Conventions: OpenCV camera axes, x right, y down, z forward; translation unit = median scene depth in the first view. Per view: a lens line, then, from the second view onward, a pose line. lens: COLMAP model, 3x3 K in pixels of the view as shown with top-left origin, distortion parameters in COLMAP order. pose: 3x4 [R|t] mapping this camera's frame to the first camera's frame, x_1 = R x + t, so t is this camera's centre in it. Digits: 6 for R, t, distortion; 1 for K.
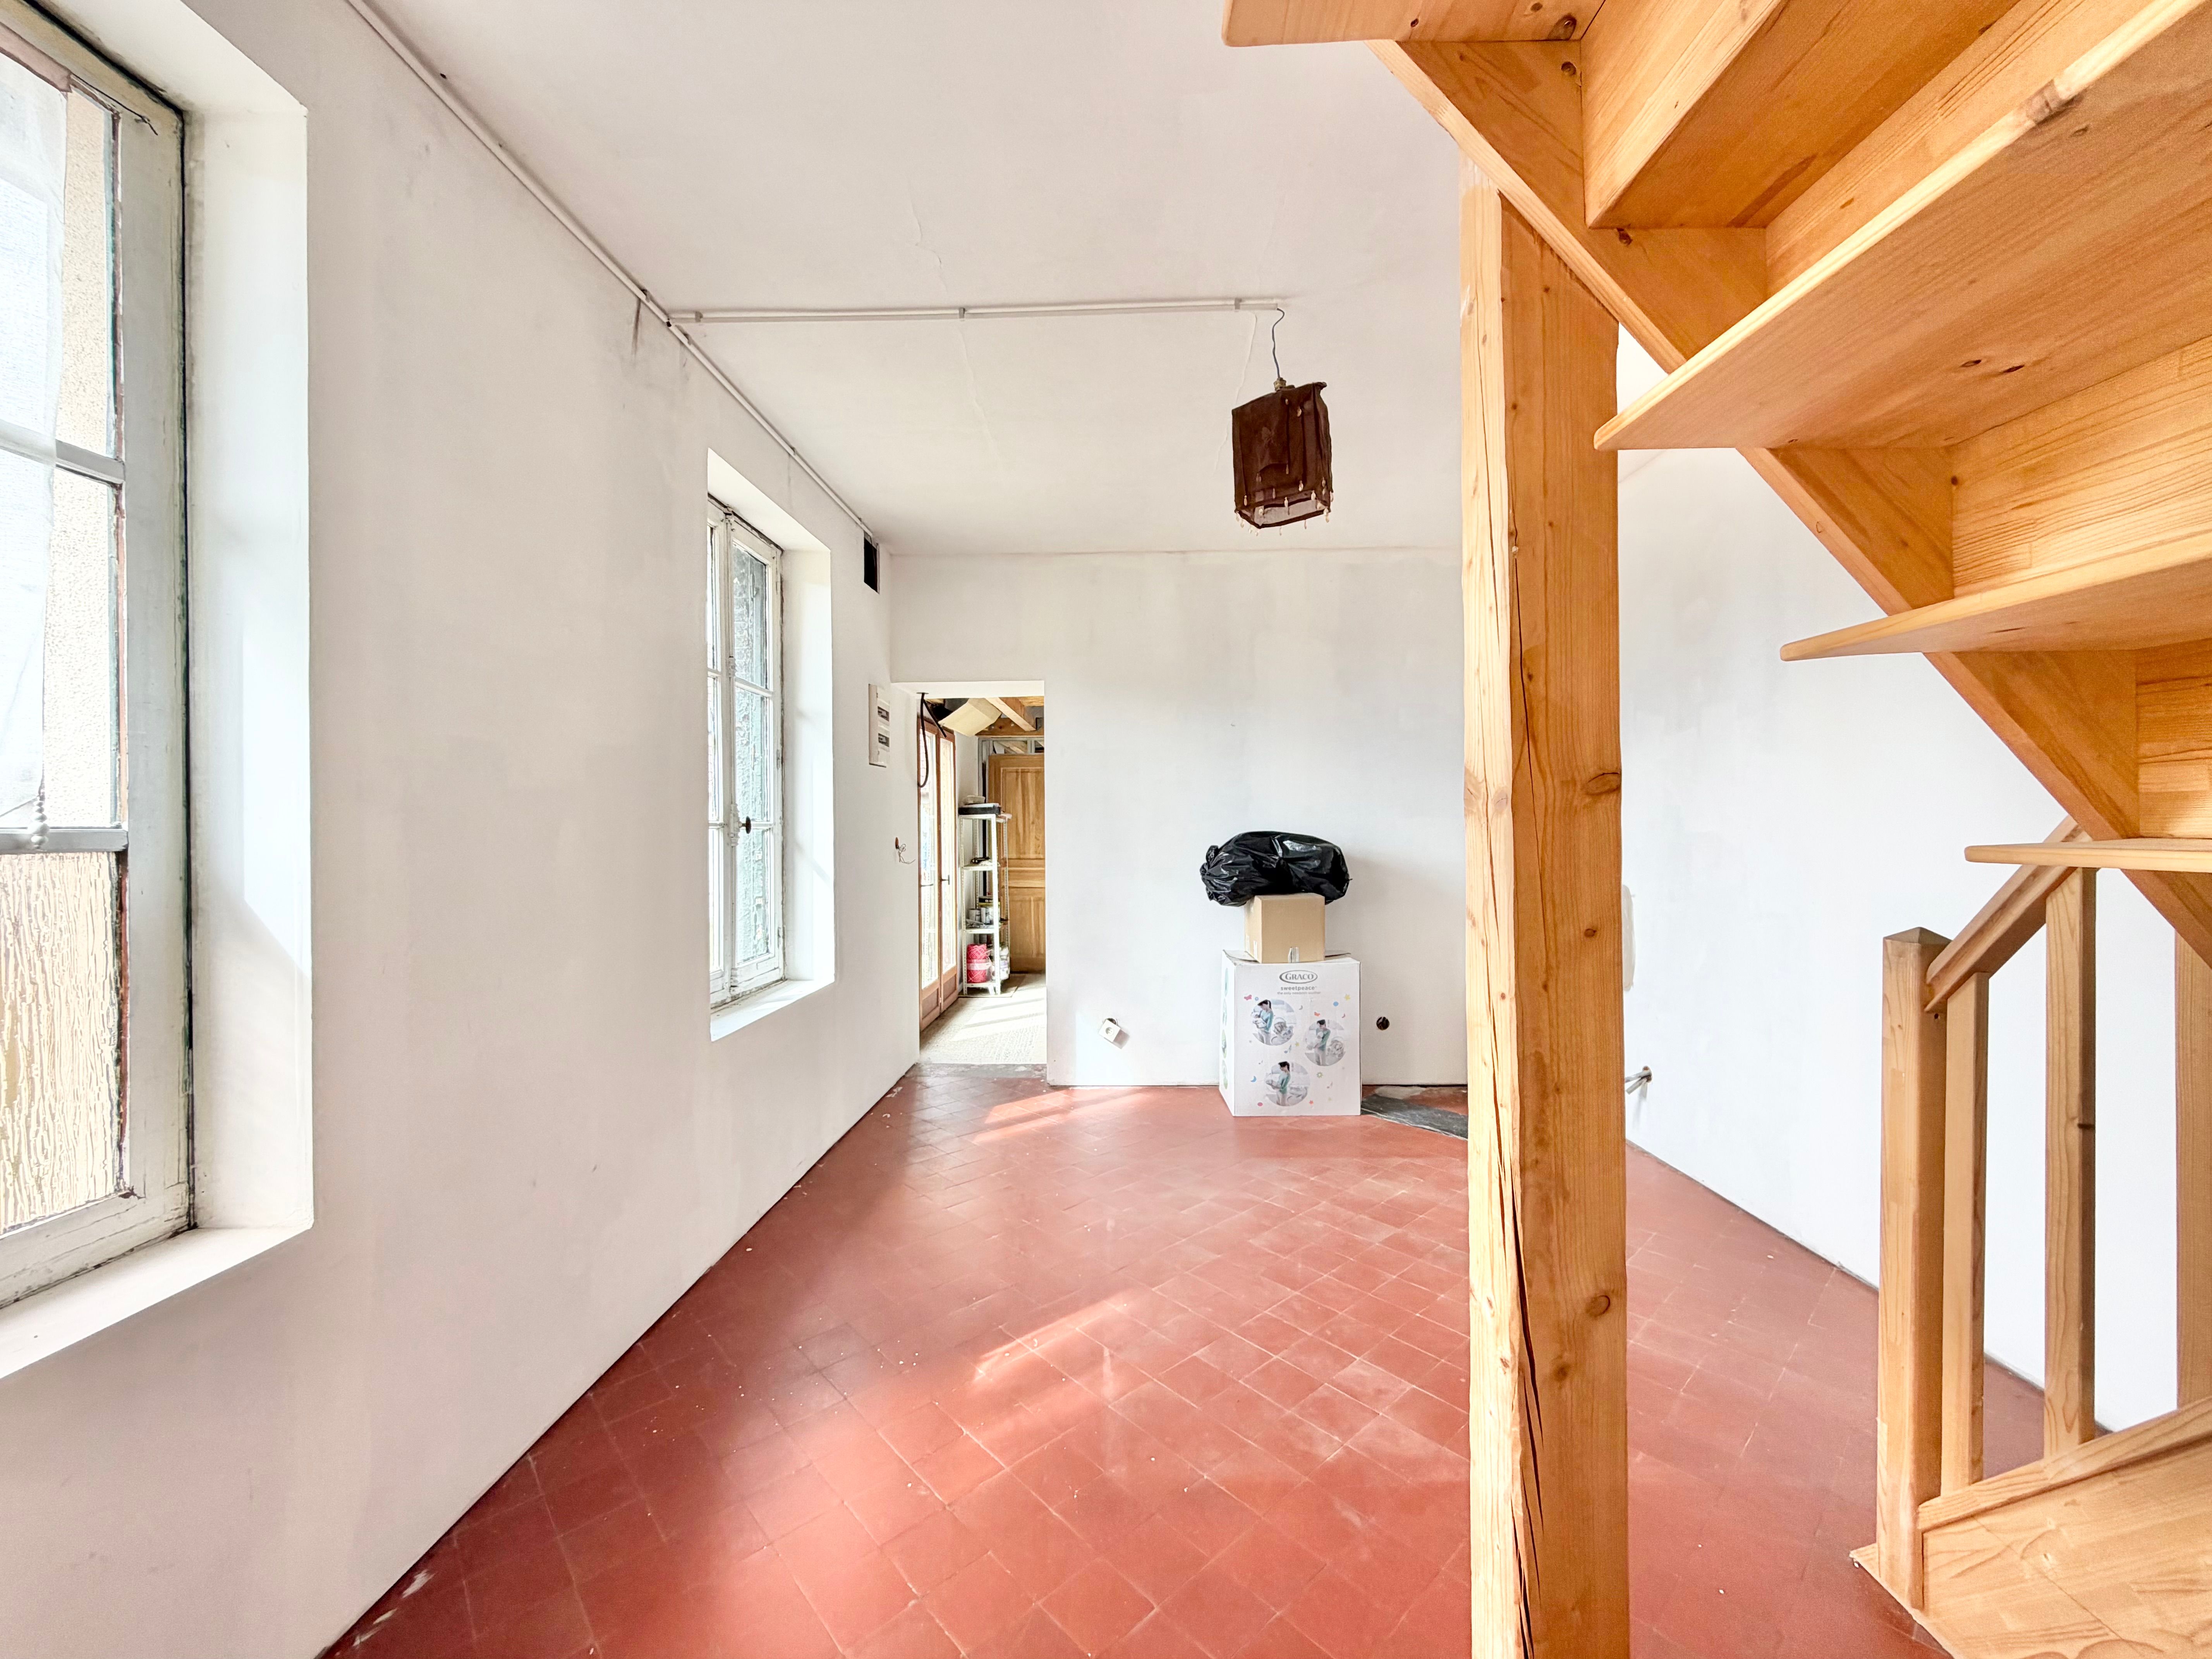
lens RADIAL K [[882.8, 0, 1105.4], [0, 882.8, 819.9], [0, 0, 1]] dist [0.000610, -0.001801]
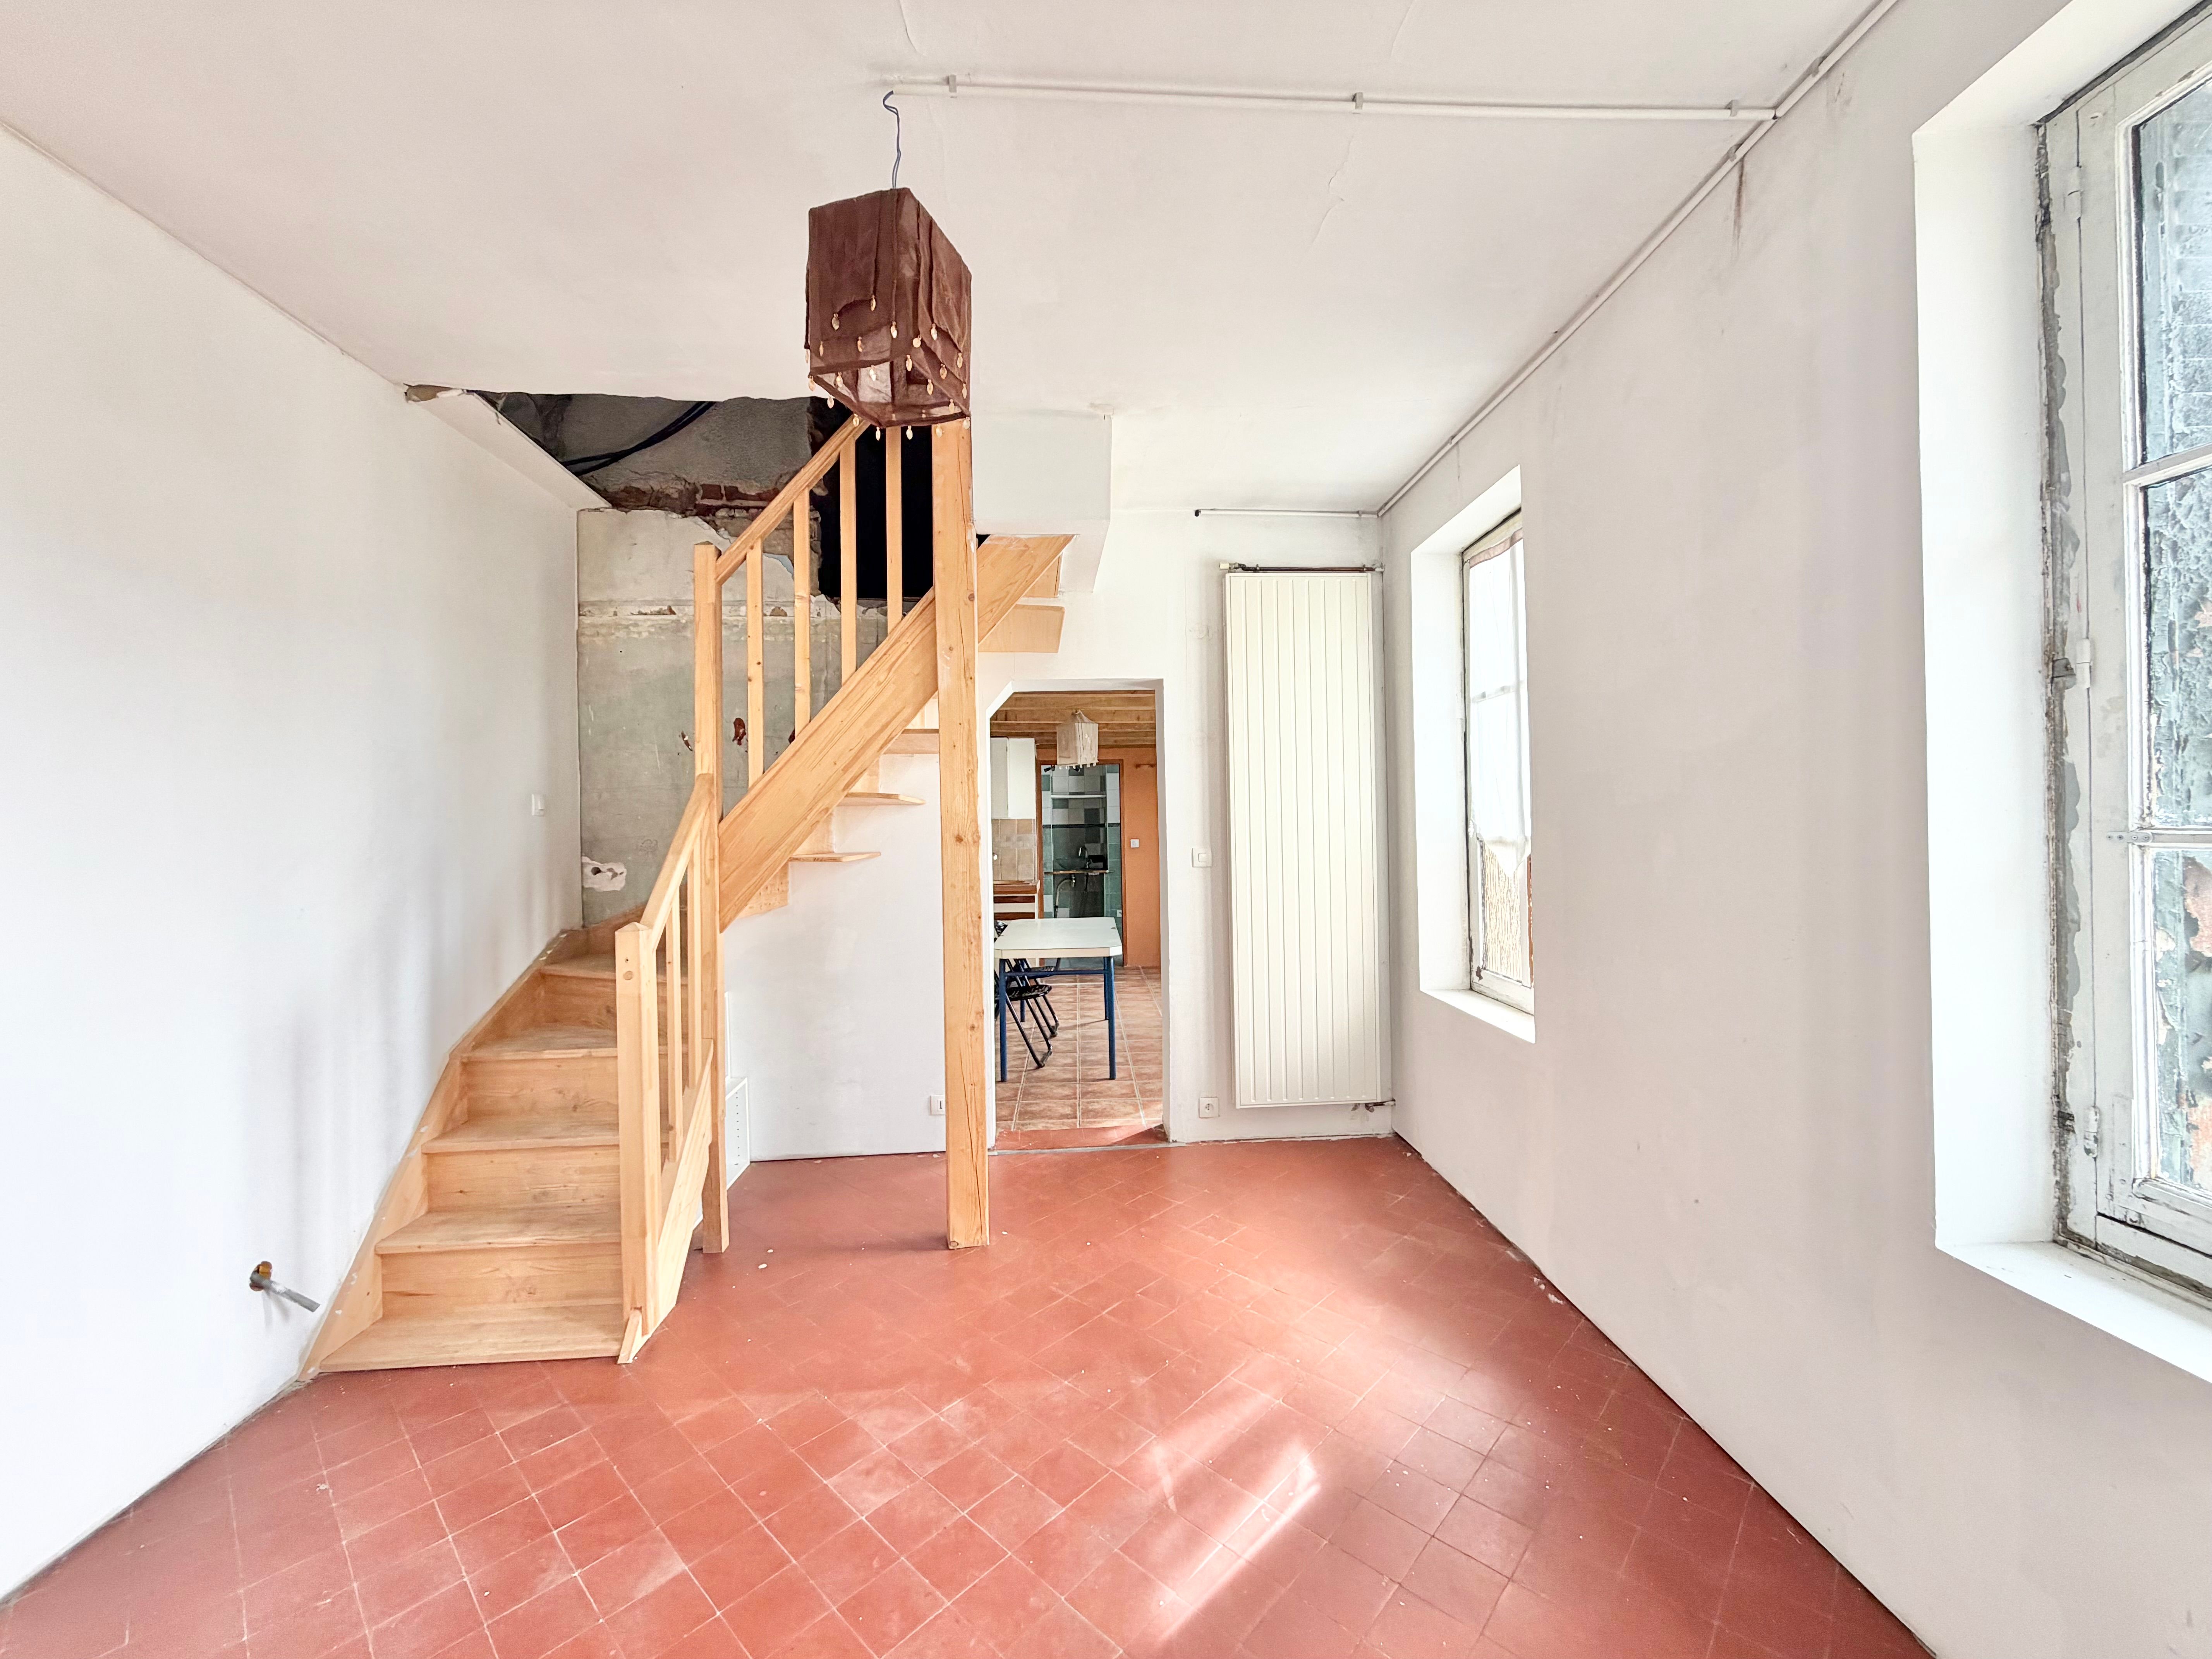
lens RADIAL K [[882.8, 0, 1110.0], [0, 882.8, 825.1], [0, 0, 1]] dist [0.000610, -0.001801]
pose [[-0.996354, 0.019331, -0.083101, 0.124456], [0.019512, 0.999809, -0.001367, -0.023126], [0.083059, -0.002983, -0.996540, 1.967671]]
